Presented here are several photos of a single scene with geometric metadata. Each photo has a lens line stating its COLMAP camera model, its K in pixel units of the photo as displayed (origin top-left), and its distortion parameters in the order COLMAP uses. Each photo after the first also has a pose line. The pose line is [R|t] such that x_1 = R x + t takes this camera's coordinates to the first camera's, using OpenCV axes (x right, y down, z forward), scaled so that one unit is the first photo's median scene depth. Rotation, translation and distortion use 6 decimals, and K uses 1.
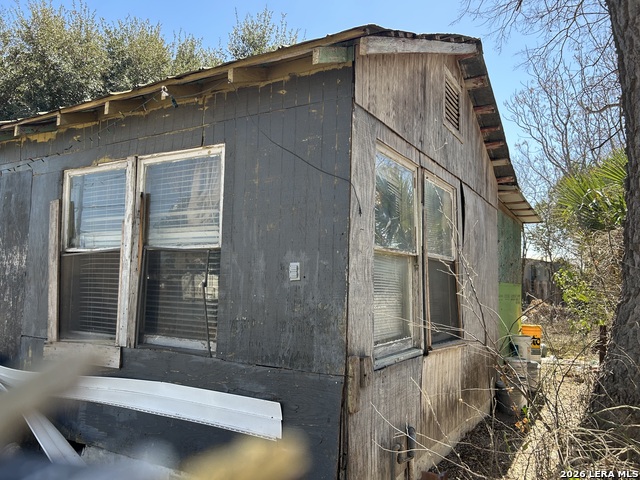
lens RADIAL K [[481.6, 0, 320.0], [0, 481.6, 240.0], [0, 0, 1]] dist [0.033488, 0.001222]
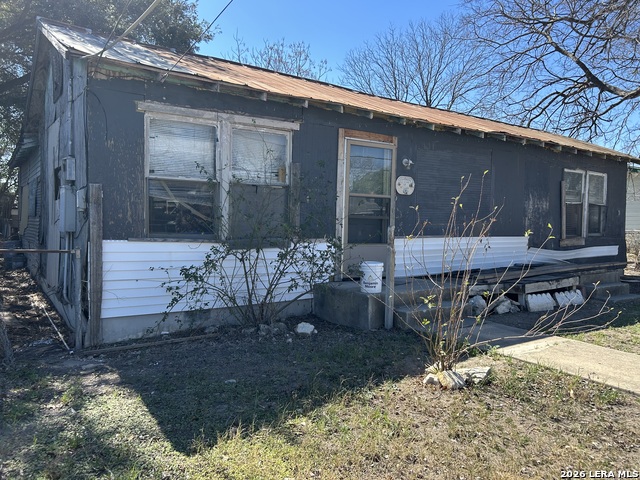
lens RADIAL K [[481.6, 0, 320.0], [0, 481.6, 240.0], [0, 0, 1]] dist [0.033488, 0.001222]
pose [[0.399532, -0.041603, 0.915775, -3.677074], [-0.079732, 0.993607, 0.079924, 0.127428], [-0.913245, -0.104948, 0.393660, 1.294454]]
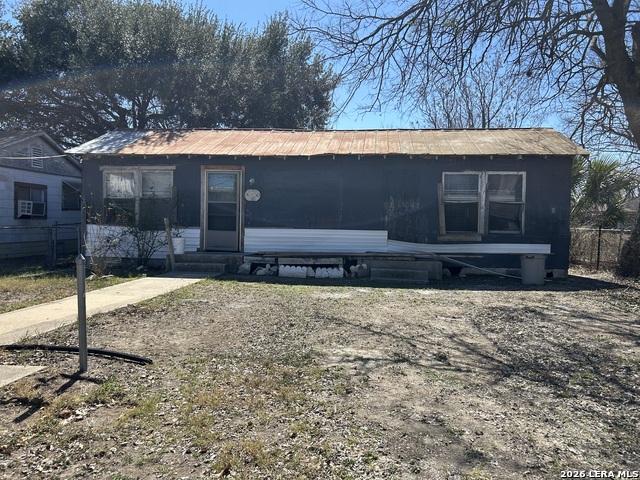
lens RADIAL K [[481.6, 0, 320.0], [0, 481.6, 240.0], [0, 0, 1]] dist [0.033488, 0.001222]
pose [[0.906950, -0.008702, 0.421149, -2.615278], [-0.039006, 0.993756, 0.104534, -0.022715], [-0.419429, -0.111234, 0.900948, -1.321438]]
